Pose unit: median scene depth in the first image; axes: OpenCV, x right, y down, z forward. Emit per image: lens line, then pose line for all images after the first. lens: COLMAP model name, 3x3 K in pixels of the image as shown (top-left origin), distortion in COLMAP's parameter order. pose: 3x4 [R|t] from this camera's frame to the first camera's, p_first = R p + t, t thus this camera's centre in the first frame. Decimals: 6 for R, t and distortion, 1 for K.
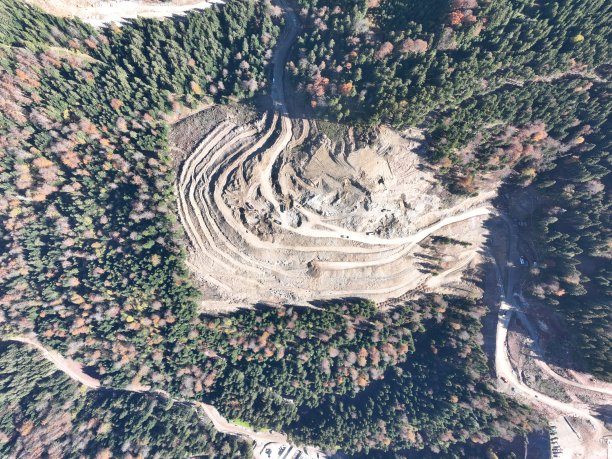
lens RADIAL K [[427.8, 0, 305.8], [0, 427.8, 229.9], [0, 0, 1]] dist [0.001349, 0.008295]
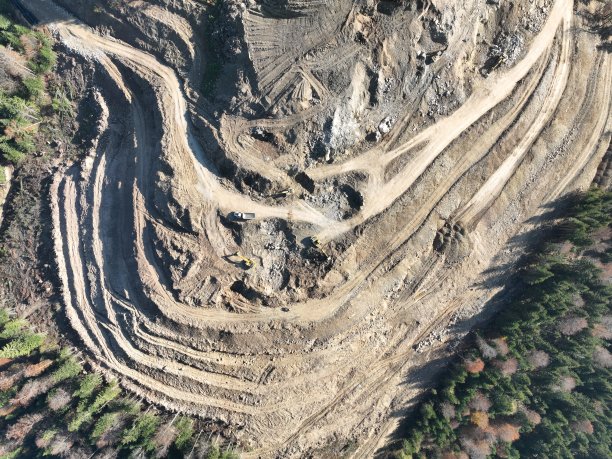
lens RADIAL K [[427.8, 0, 306.0], [0, 427.8, 229.3], [0, 0, 1]] dist [0.001349, 0.008295]
pose [[0.641094, -0.767298, 0.015884, -0.072746], [0.767143, 0.641287, 0.015590, -0.037304], [-0.022149, 0.002191, 0.999752, 0.588358]]
